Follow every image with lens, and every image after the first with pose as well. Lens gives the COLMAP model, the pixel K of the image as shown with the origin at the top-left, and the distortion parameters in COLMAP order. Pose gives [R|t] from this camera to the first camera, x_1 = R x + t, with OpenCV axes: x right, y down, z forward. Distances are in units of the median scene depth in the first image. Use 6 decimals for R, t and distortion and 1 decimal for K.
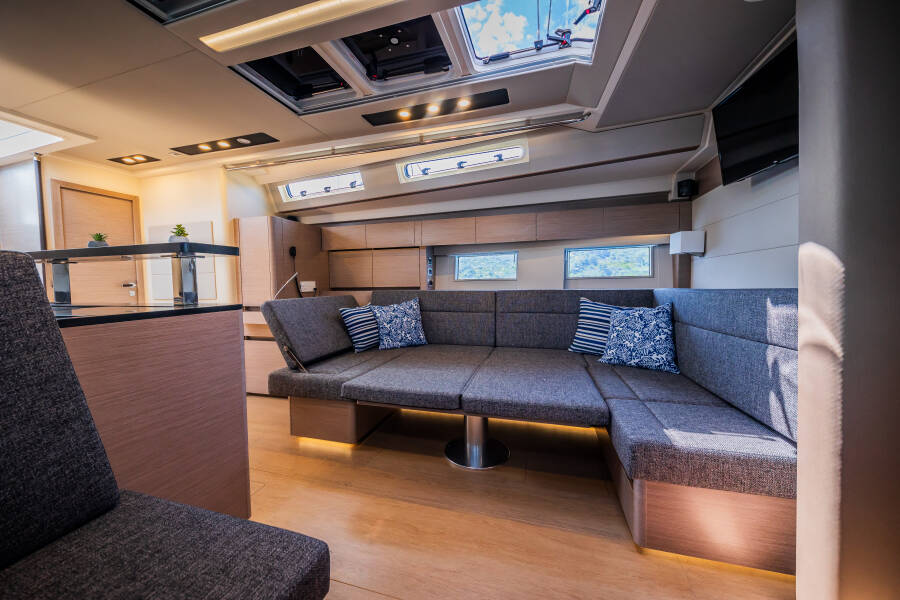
lens RADIAL K [[326.1, 0, 447.8], [0, 326.1, 293.1], [0, 0, 1]] dist [-0.003629, -0.000237]
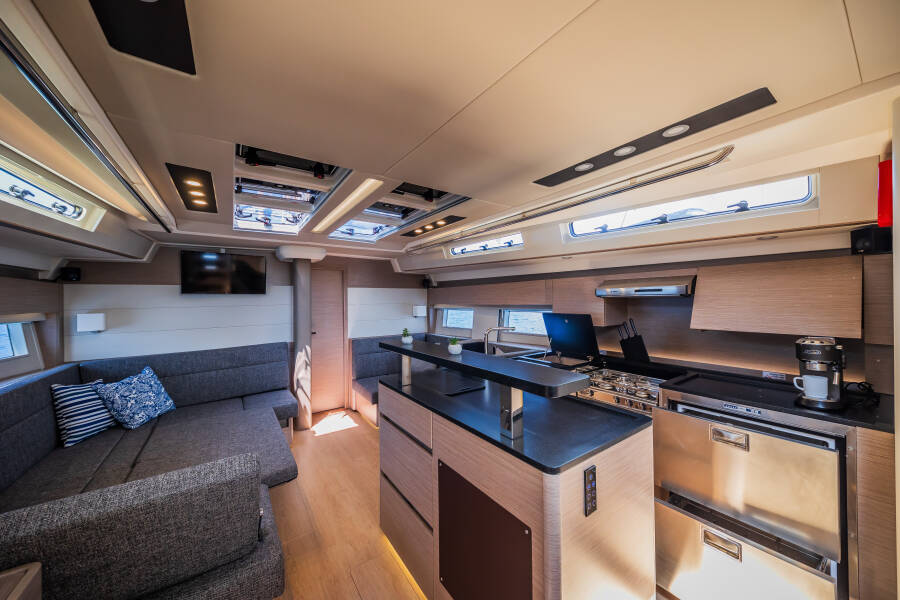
lens RADIAL K [[306.6, 0, 444.2], [0, 306.6, 299.9], [0, 0, 1]] dist [0.014436, -0.002906]
pose [[-0.769731, 0.034220, 0.637450, -0.949644], [0.056586, 0.998289, 0.014738, -0.170203], [-0.635855, 0.047415, -0.770350, 0.995617]]
